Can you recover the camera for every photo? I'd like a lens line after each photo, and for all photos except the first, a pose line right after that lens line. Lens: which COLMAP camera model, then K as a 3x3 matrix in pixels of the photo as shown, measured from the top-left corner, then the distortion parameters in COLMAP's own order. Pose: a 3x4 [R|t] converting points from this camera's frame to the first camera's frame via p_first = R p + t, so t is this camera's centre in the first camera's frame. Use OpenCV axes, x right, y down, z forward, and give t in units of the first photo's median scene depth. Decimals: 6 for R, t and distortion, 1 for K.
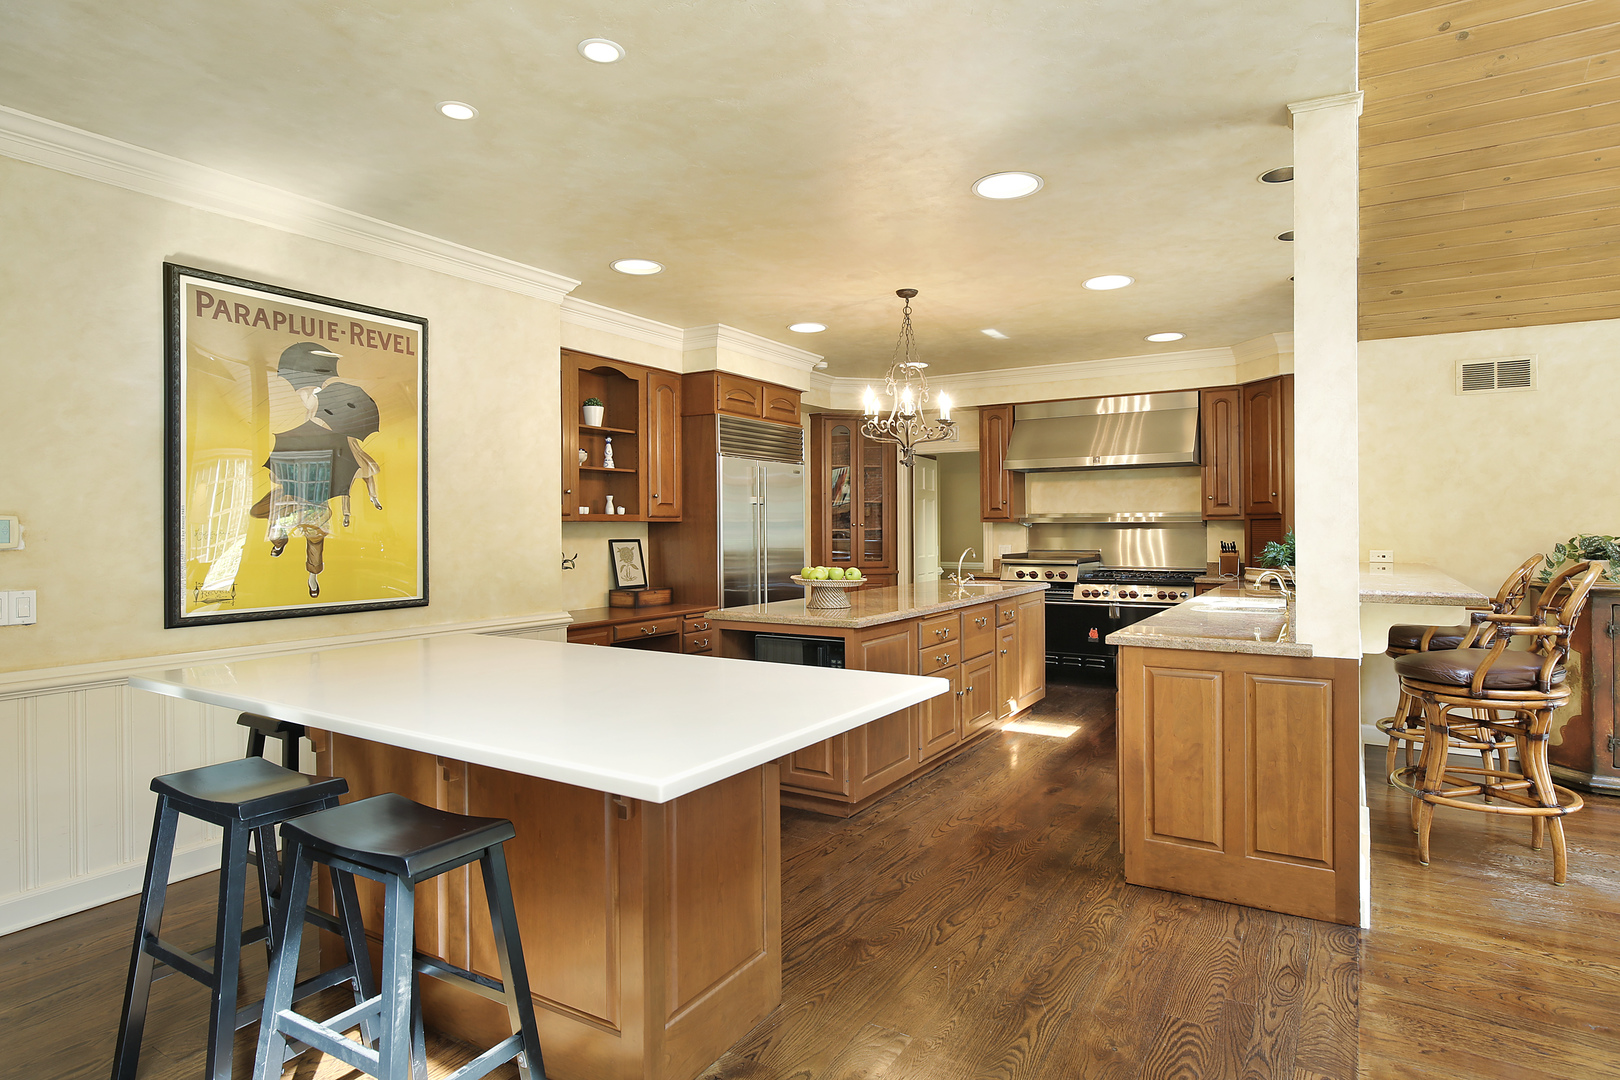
lens RADIAL K [[927.6, 0, 806.7], [0, 927.6, 532.7], [0, 0, 1]] dist [-0.000112, -0.000019]
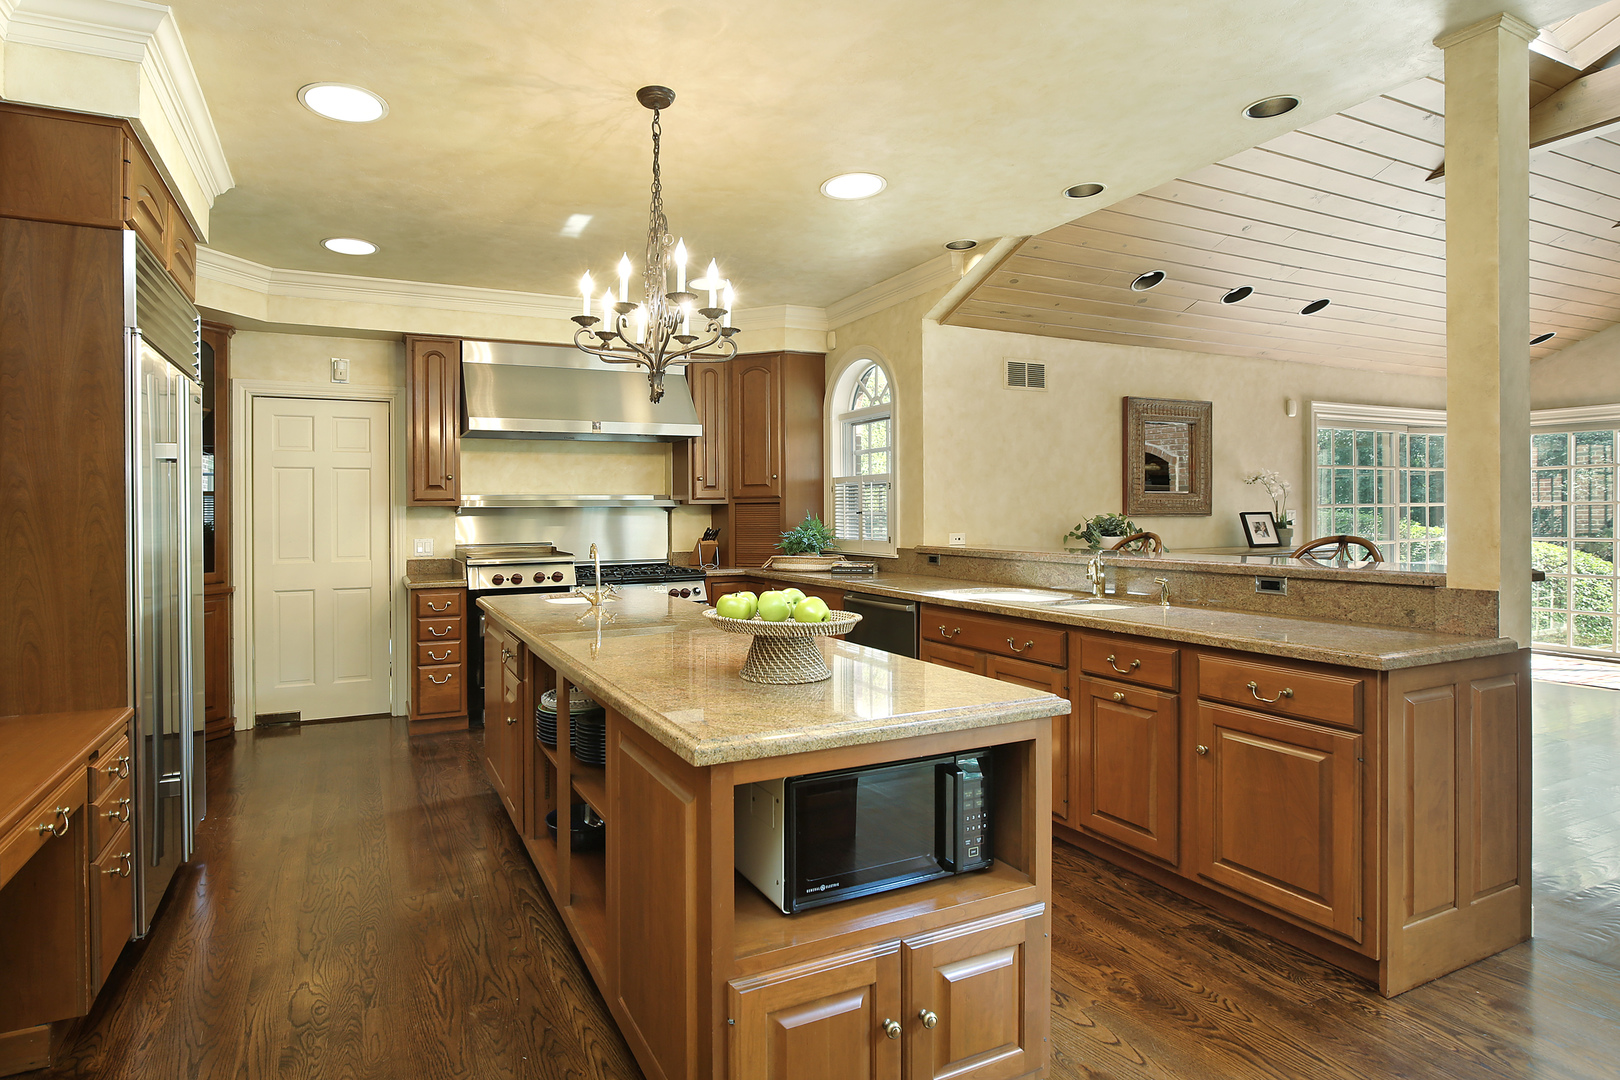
lens RADIAL K [[882.3, 0, 803.6], [0, 882.3, 527.2], [0, 0, 1]] dist [0.003671, 0.000576]
pose [[0.549608, -0.016529, 0.835259, -0.266341], [0.010260, 0.999862, 0.013035, -0.001957], [-0.835360, 0.001406, 0.549702, 0.562977]]
